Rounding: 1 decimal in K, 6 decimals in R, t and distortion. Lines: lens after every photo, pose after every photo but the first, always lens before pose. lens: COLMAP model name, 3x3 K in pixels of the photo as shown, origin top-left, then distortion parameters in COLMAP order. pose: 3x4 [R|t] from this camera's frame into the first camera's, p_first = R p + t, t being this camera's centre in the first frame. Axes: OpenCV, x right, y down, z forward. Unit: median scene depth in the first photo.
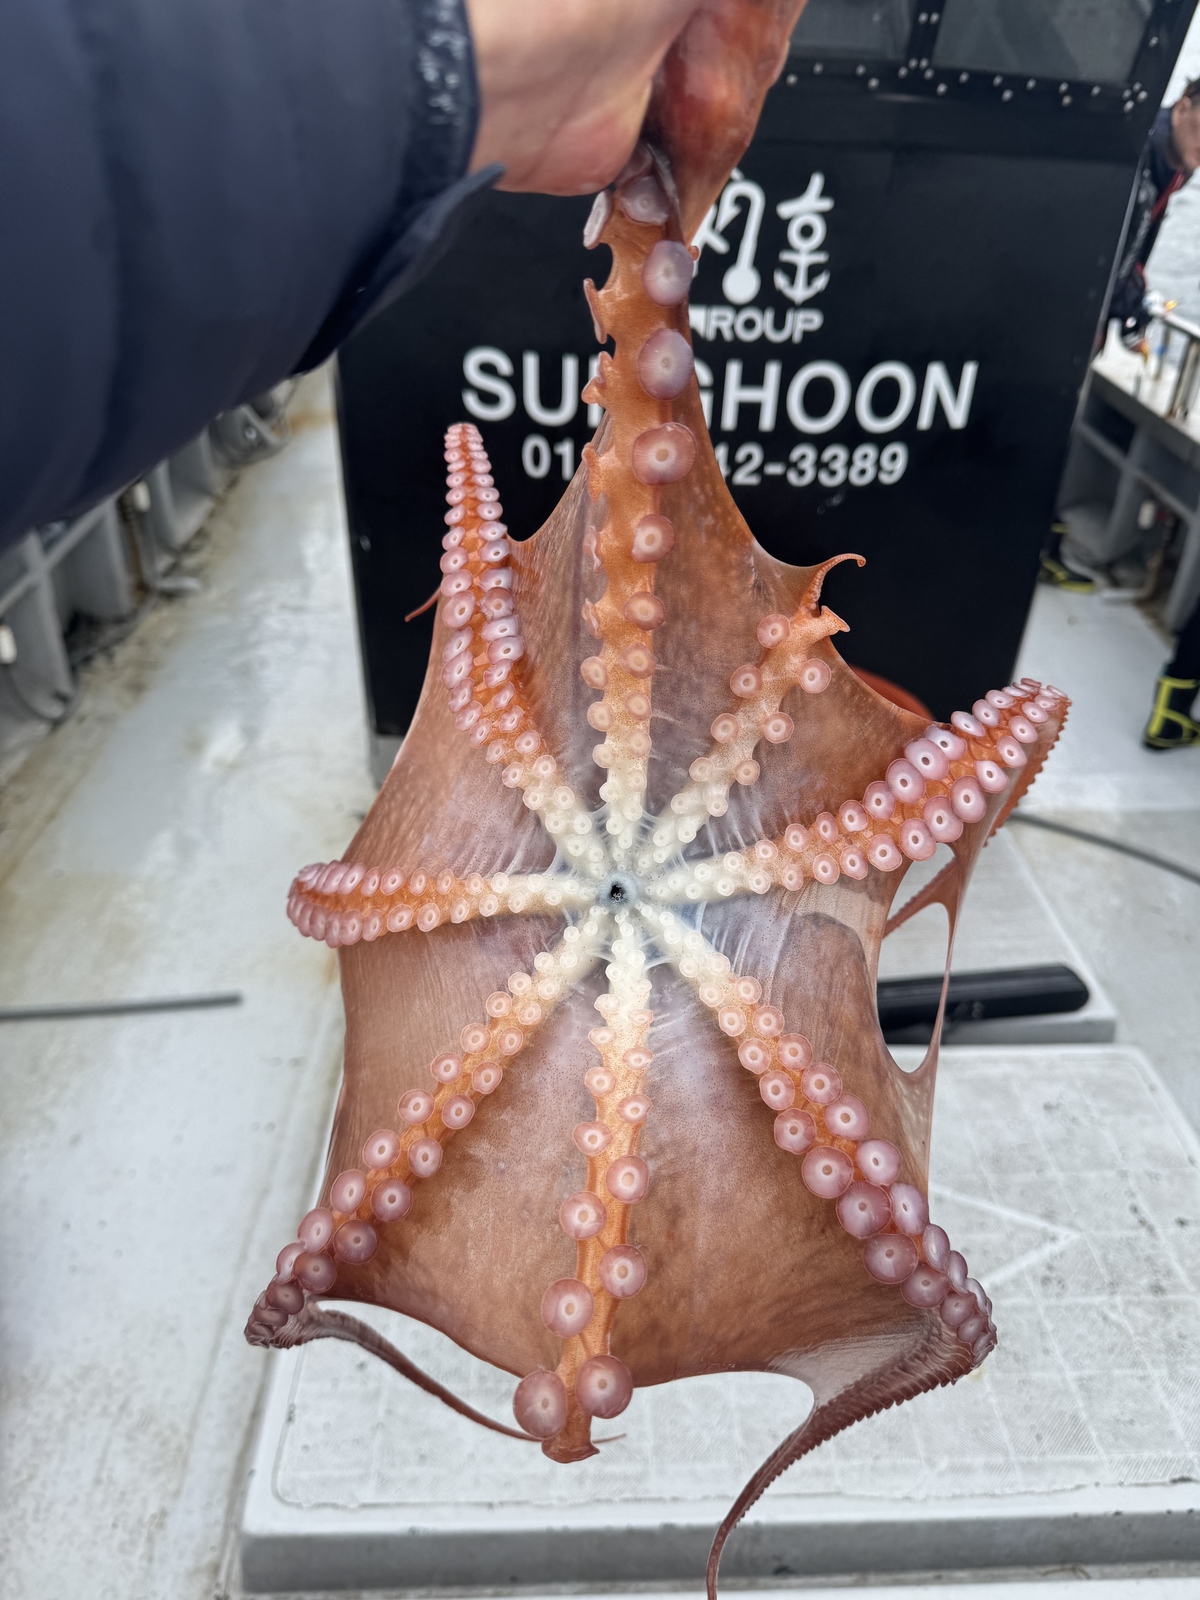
lens RADIAL K [[1210.8, 0, 600.0], [0, 1210.8, 800.0], [0, 0, 1]] dist [-0.014660, -0.001397]
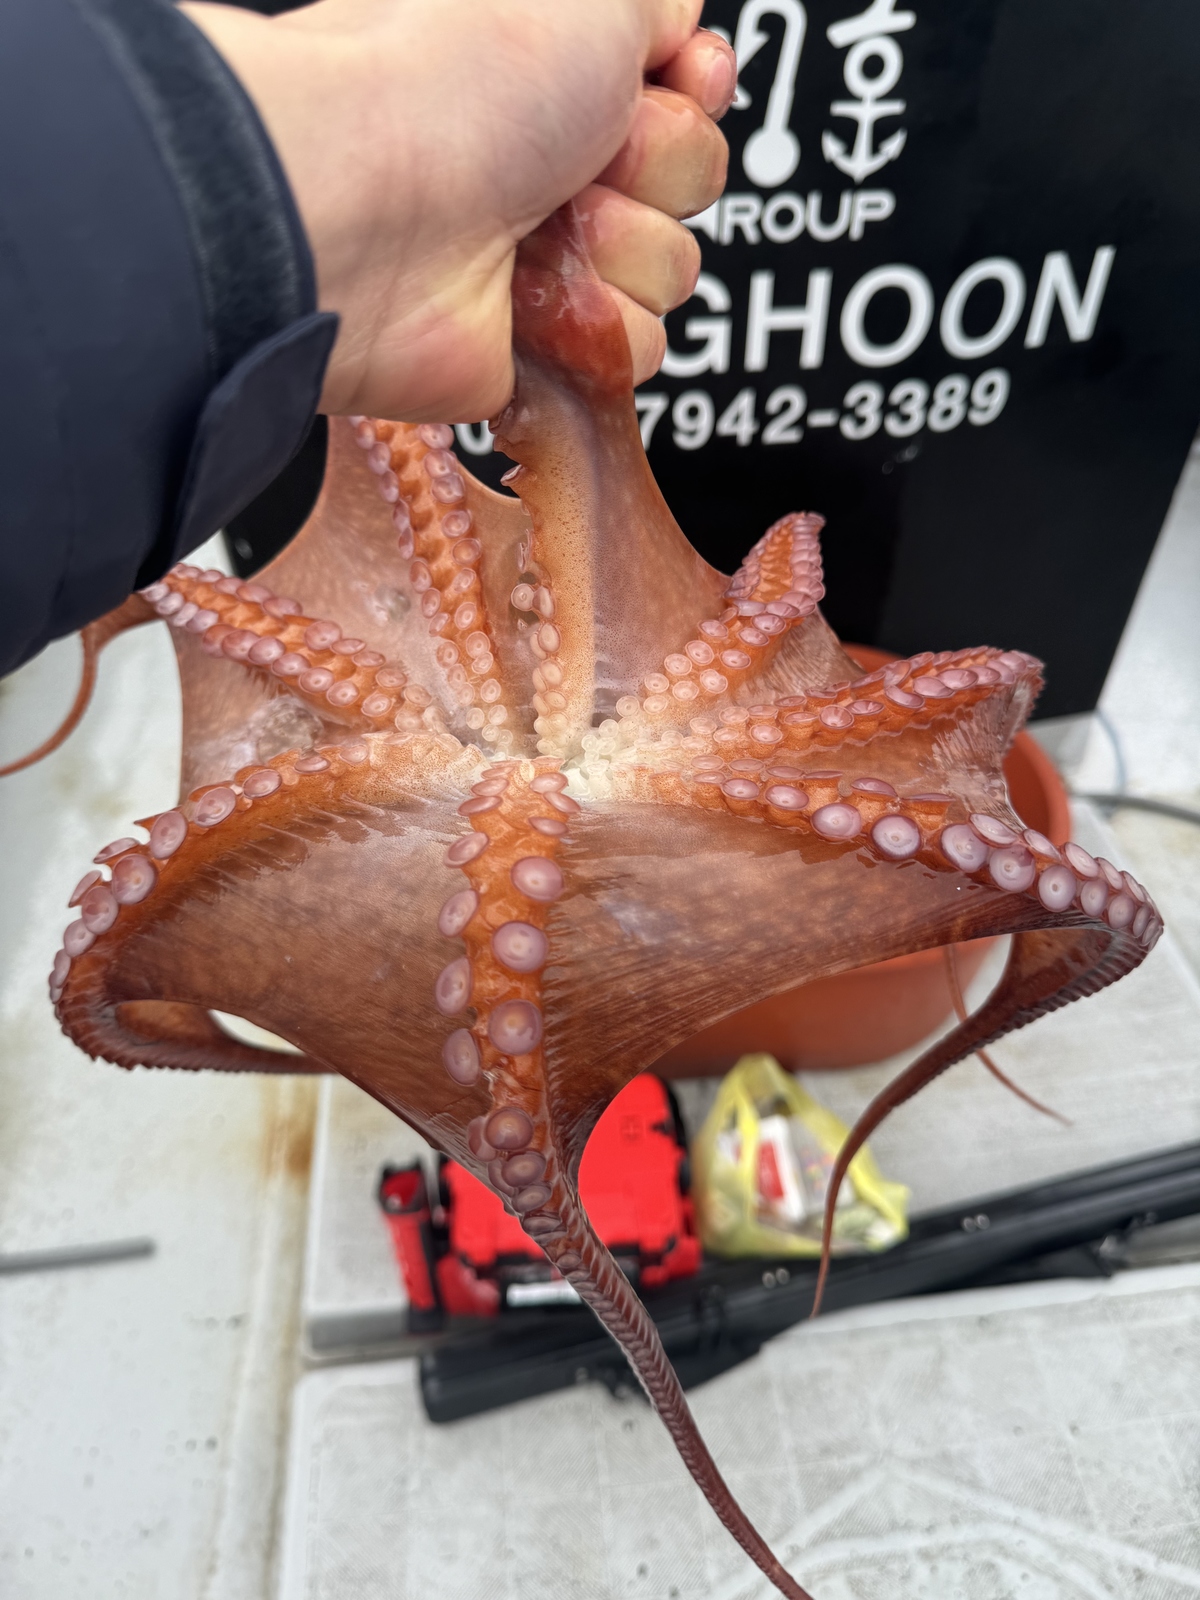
lens RADIAL K [[1236.8, 0, 600.0], [0, 1236.8, 800.0], [0, 0, 1]] dist [-0.128609, 0.135984]
pose [[0.996405, -0.081632, 0.022646, -0.015224], [0.075815, 0.978545, 0.191575, -0.211699], [-0.037798, -0.189169, 0.981217, 0.296092]]
